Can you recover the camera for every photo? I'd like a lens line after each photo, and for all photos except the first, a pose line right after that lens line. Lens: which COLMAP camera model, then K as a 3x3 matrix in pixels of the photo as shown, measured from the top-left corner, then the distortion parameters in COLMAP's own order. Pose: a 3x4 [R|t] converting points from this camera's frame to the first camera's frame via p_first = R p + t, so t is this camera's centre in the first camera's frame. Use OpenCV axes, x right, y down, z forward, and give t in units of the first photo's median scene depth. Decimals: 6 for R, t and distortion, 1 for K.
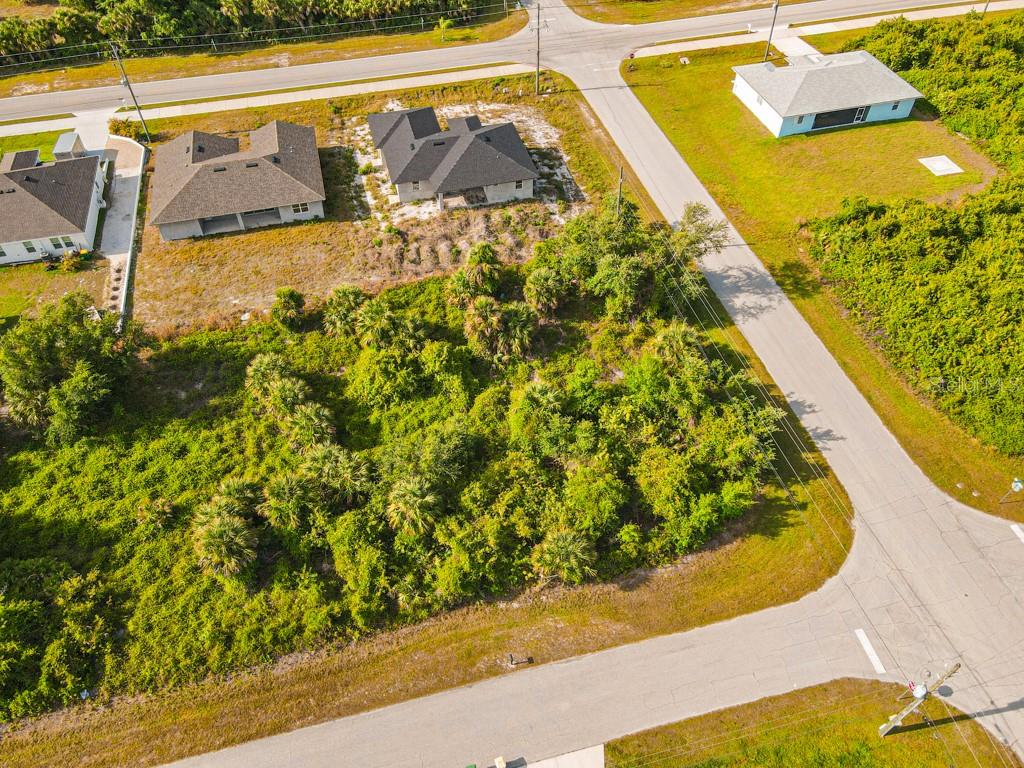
lens RADIAL K [[736.2, 0, 503.9], [0, 736.2, 382.0], [0, 0, 1]] dist [0.026095, -0.000234]
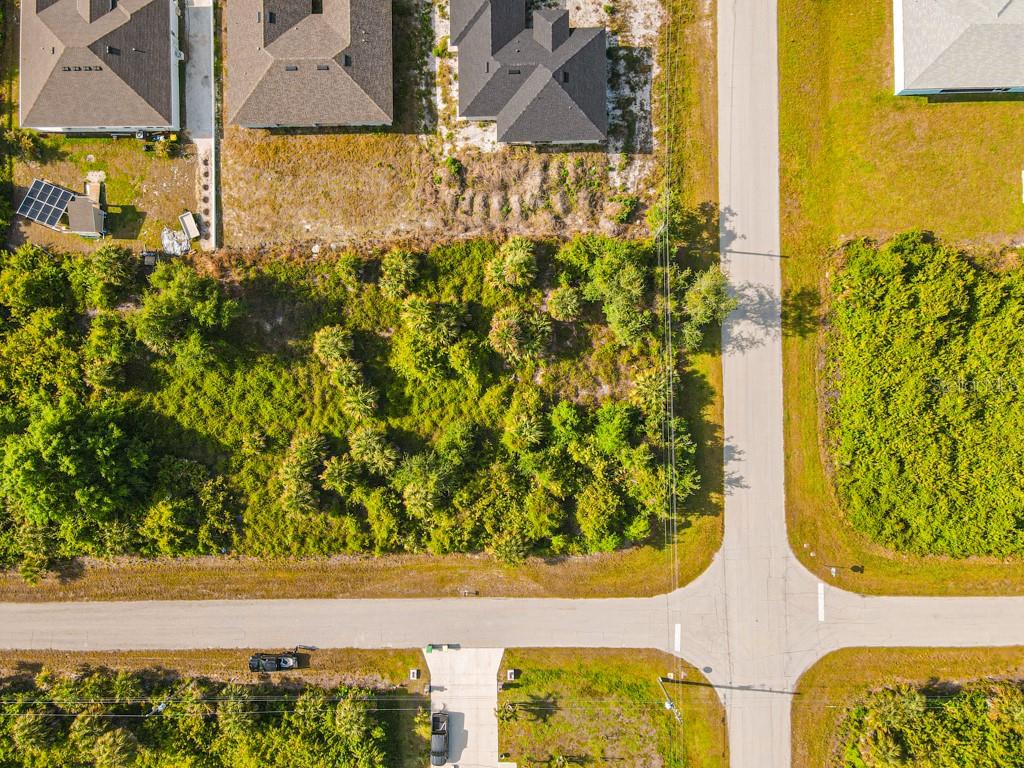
lens RADIAL K [[736.2, 0, 505.4], [0, 736.2, 377.7], [0, 0, 1]] dist [0.026095, -0.000234]
pose [[0.972395, 0.232216, -0.022885, 0.016621], [-0.161588, 0.740891, 0.651897, -0.773317], [0.168336, -0.630204, 0.757962, 0.038088]]
